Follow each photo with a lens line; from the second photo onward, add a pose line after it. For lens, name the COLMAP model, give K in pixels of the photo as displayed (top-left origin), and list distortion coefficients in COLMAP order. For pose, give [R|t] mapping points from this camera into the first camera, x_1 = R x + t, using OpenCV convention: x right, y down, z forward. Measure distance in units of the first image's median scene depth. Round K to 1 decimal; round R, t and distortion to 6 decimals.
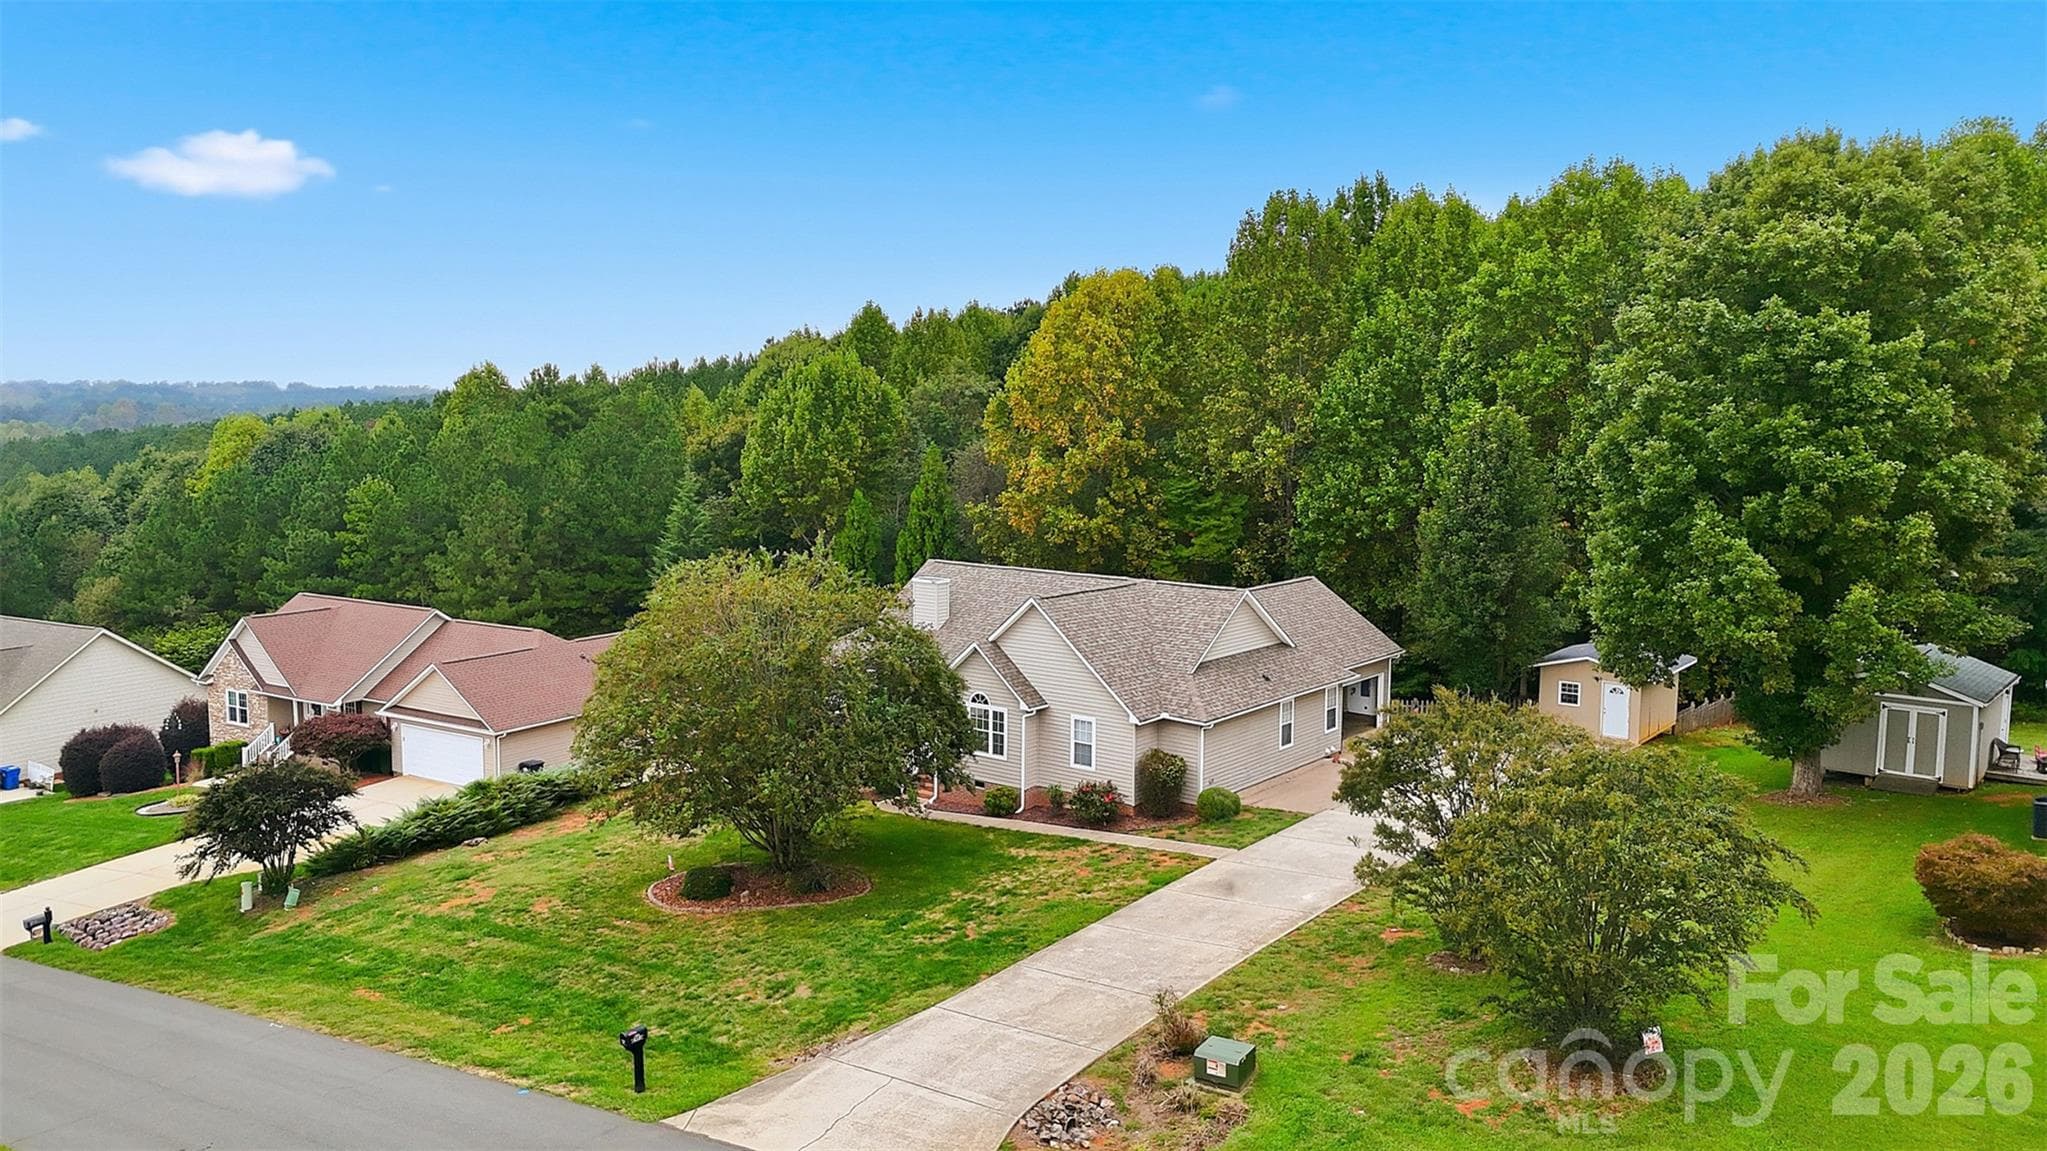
lens RADIAL K [[1517.8, 0, 1027.8], [0, 1517.8, 568.8], [0, 0, 1]] dist [0.061803, -0.046083]
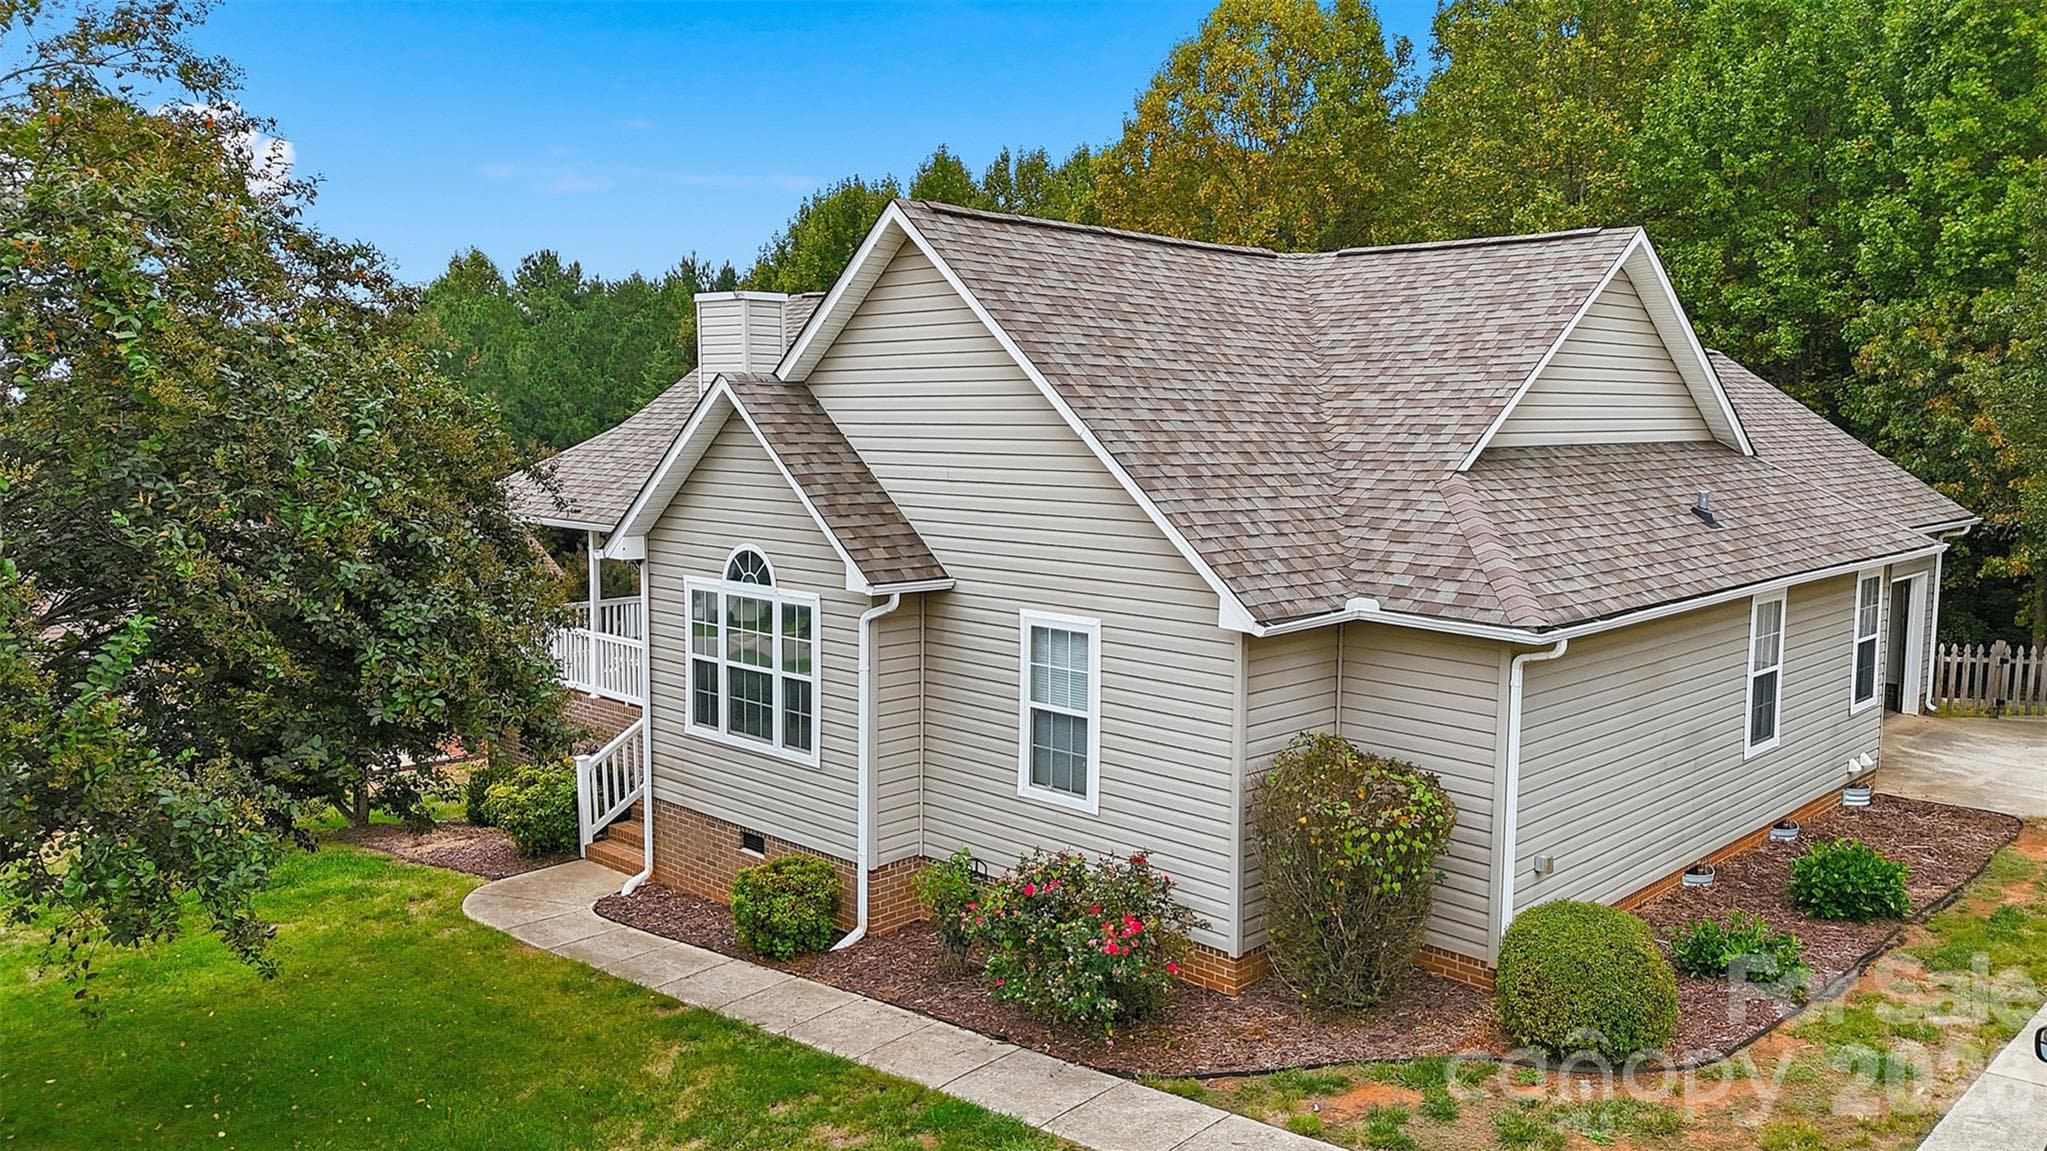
lens RADIAL K [[1517.8, 0, 1017.3], [0, 1517.8, 583.5], [0, 0, 1]] dist [0.061803, -0.046083]
pose [[0.992773, 0.011289, -0.119476, 0.060886], [-0.010787, 0.999930, 0.004846, 0.088821], [0.119522, -0.003522, 0.992825, 0.713874]]
